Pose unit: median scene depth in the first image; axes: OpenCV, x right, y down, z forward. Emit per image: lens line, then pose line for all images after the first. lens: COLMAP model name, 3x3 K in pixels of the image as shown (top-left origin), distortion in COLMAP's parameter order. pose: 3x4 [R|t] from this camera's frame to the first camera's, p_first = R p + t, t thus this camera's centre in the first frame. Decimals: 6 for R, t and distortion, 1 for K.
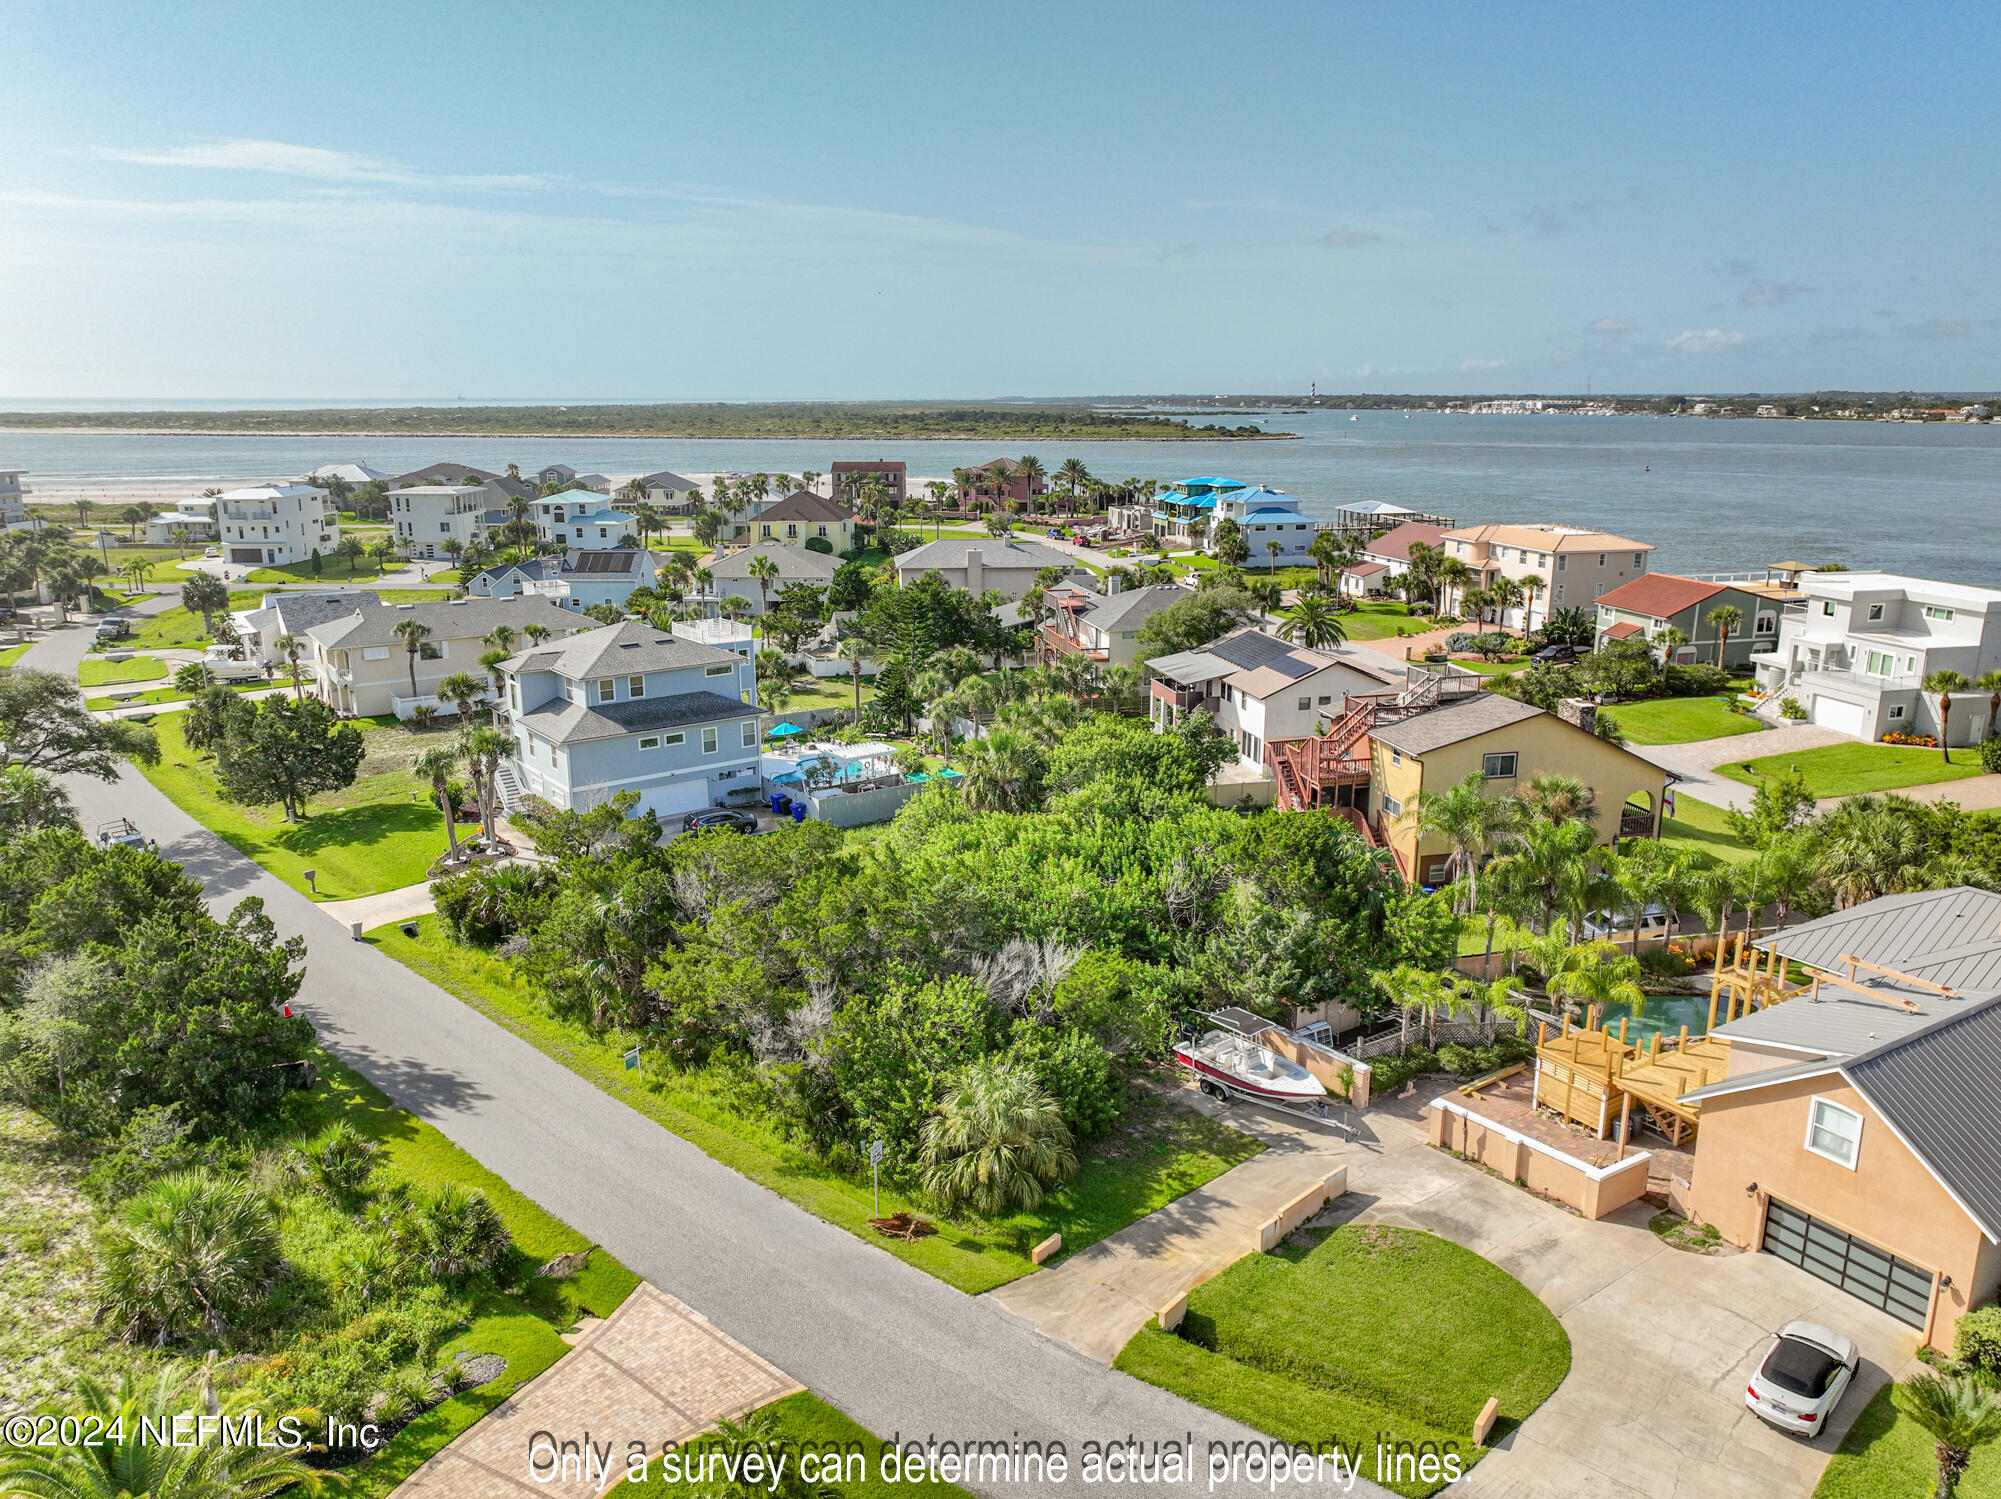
lens RADIAL K [[1416.9, 0, 1005.9], [0, 1416.9, 762.4], [0, 0, 1]] dist [-0.001102, 0.016669]
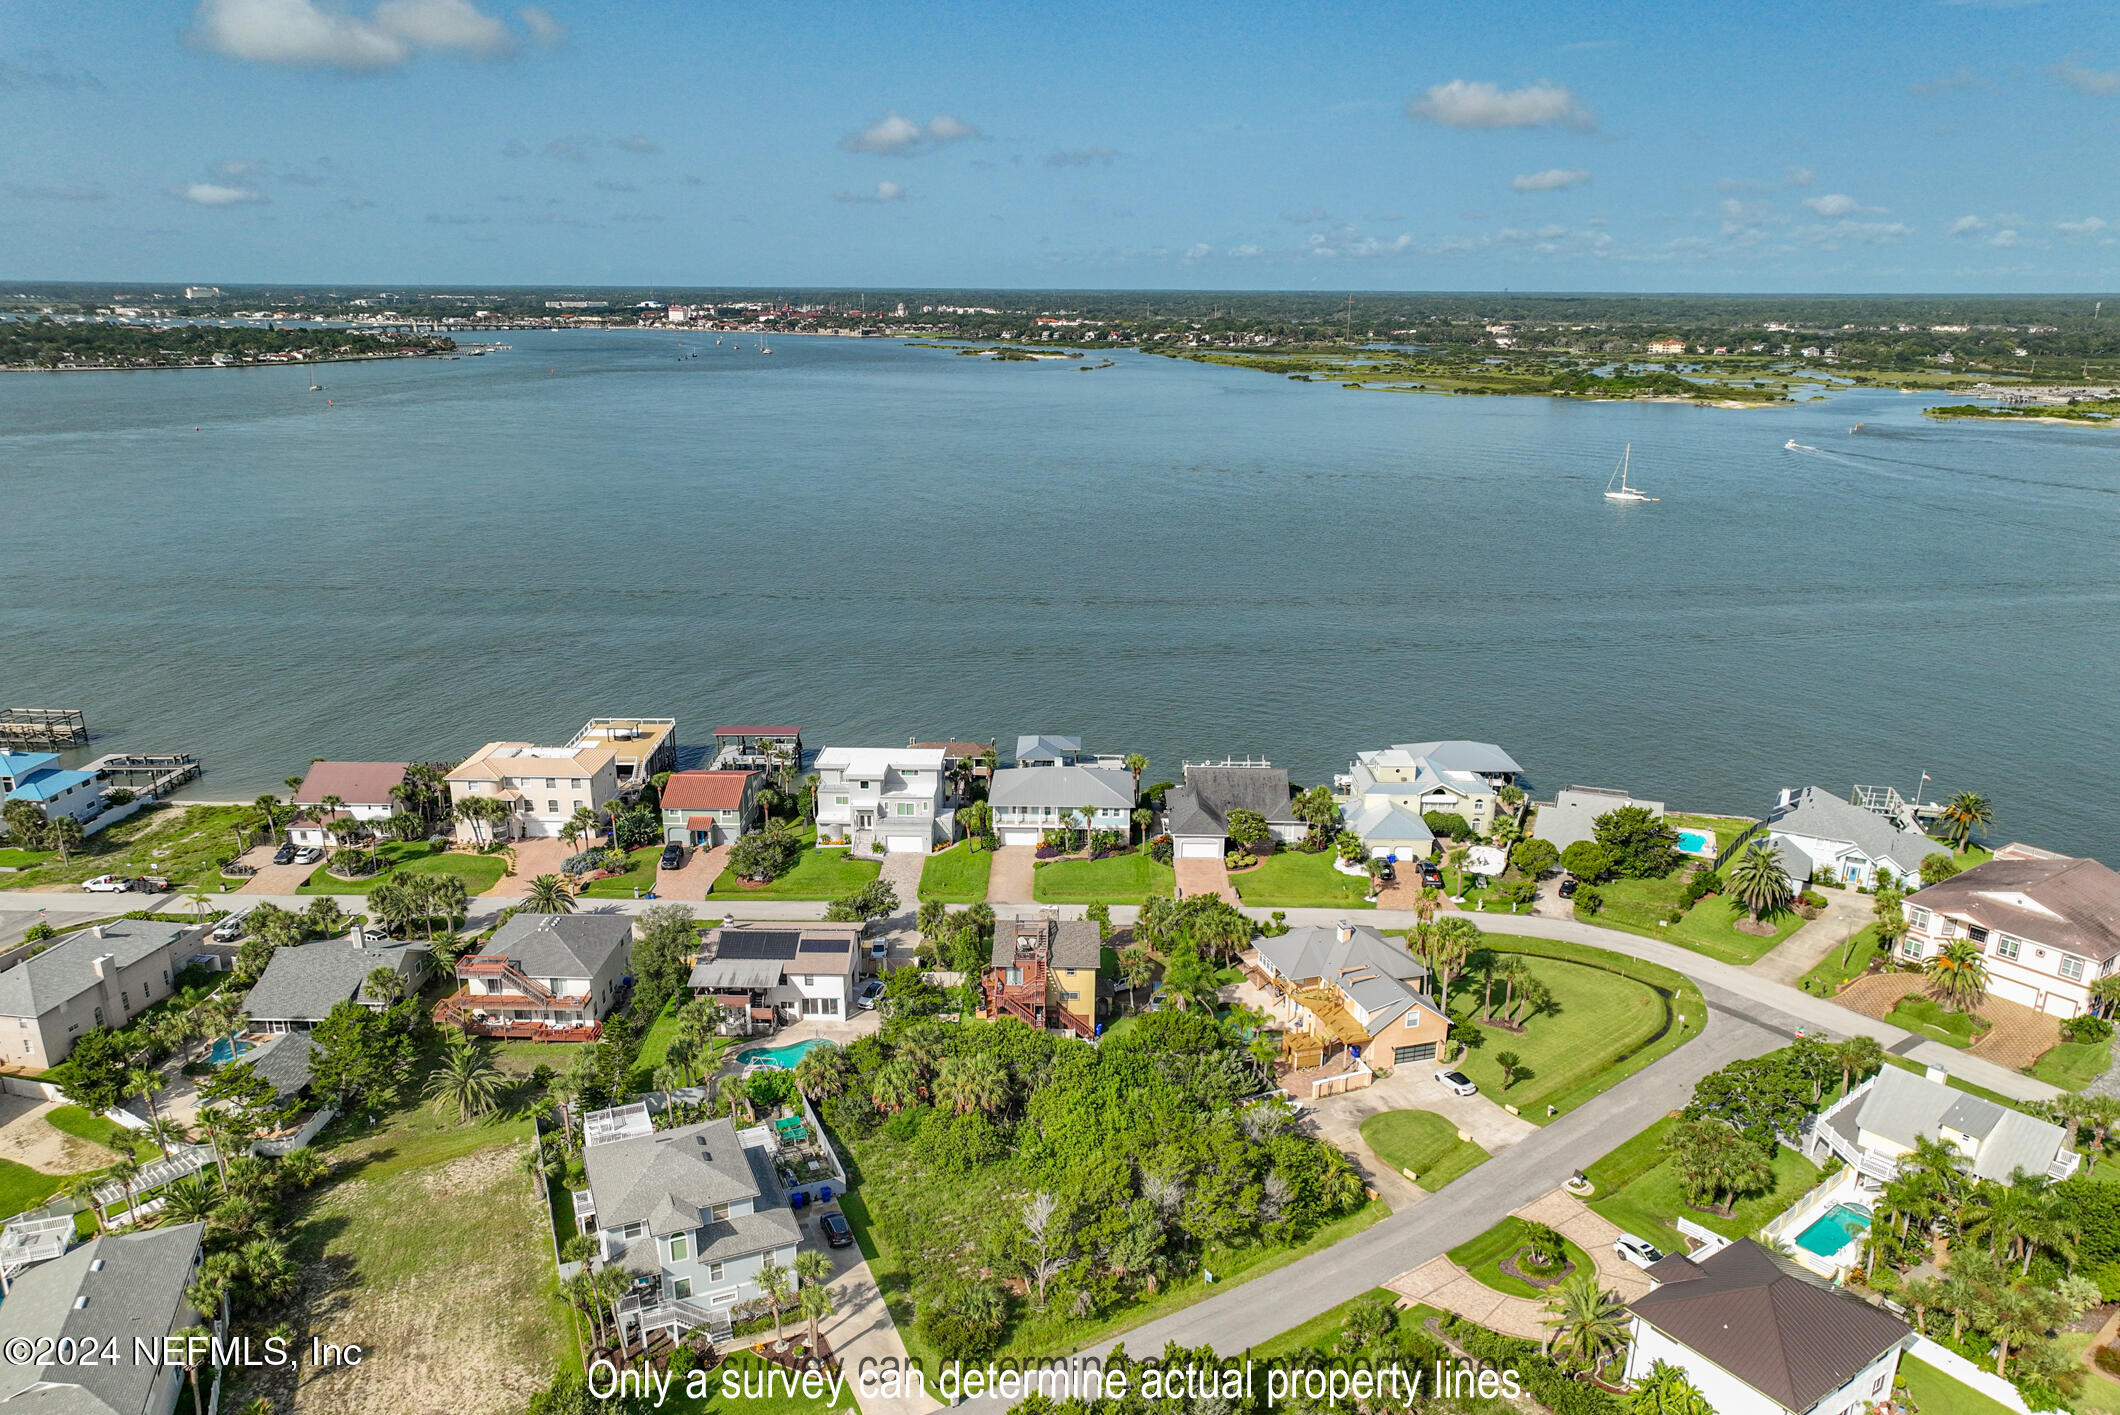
lens RADIAL K [[1501.0, 0, 1083.1], [0, 1501.0, 767.9], [0, 0, 1]] dist [0.004302, 0.003345]
pose [[0.238428, -0.295095, 0.925241, -1.043627], [0.231947, 0.942449, 0.240812, -0.513707], [-0.943055, 0.157190, 0.293153, 0.228329]]
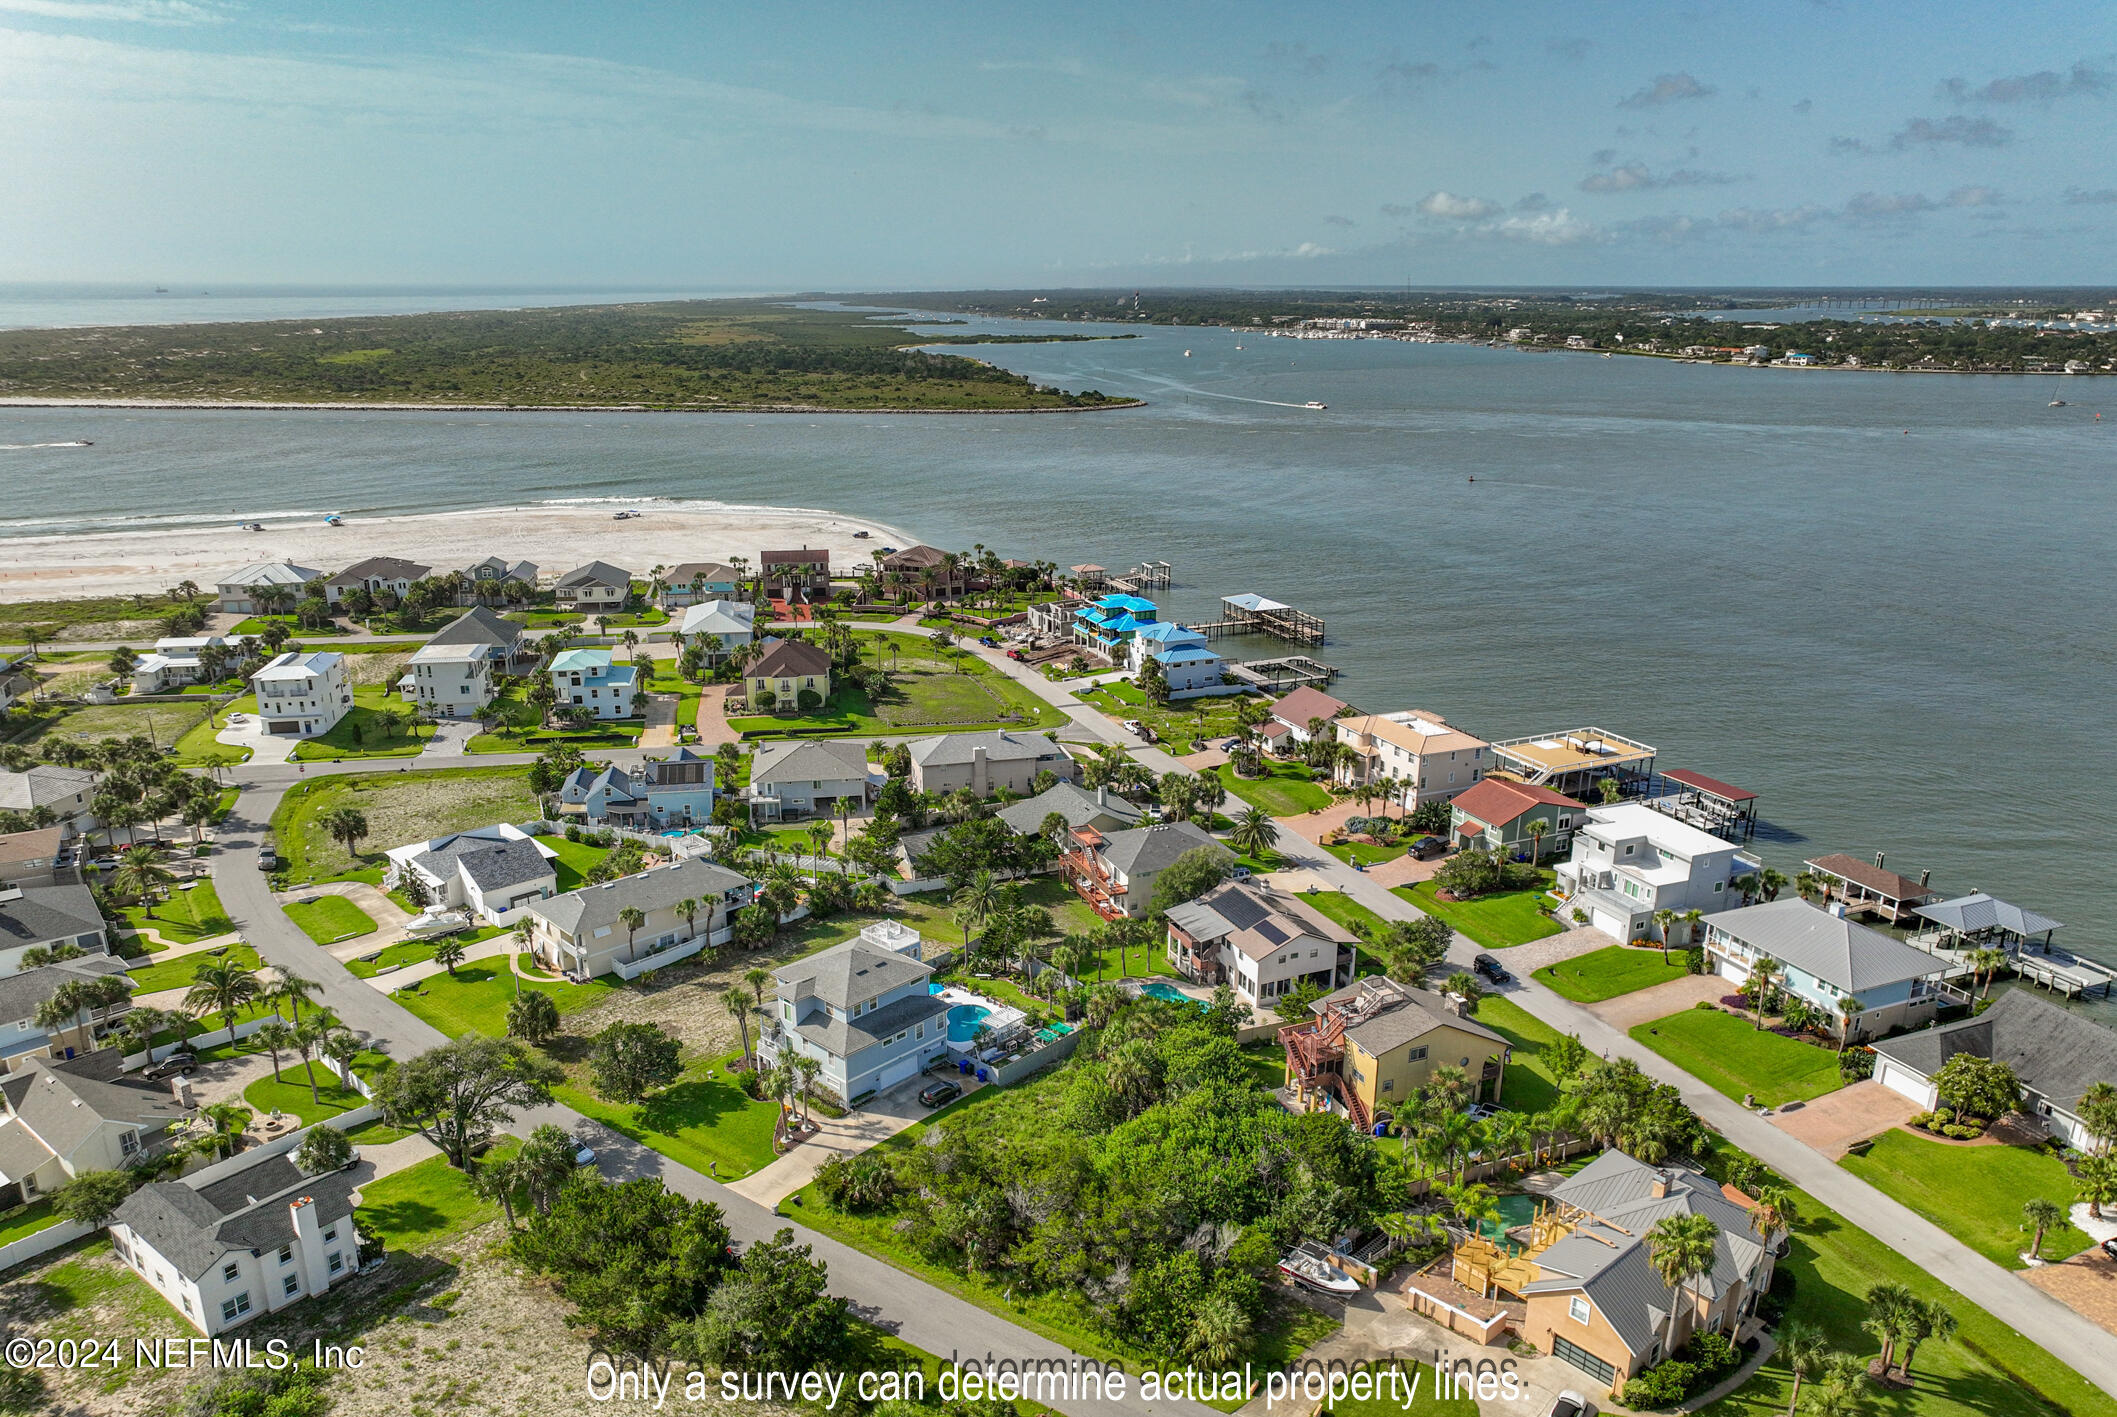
lens RADIAL K [[1503.7, 0, 1066.6], [0, 1503.7, 810.7], [0, 0, 1]] dist [0.003133, 0.010816]
pose [[0.985641, -0.052213, 0.160580, -0.245720], [0.037302, 0.994825, 0.094509, -0.328021], [-0.164684, -0.087162, 0.982488, -0.495137]]
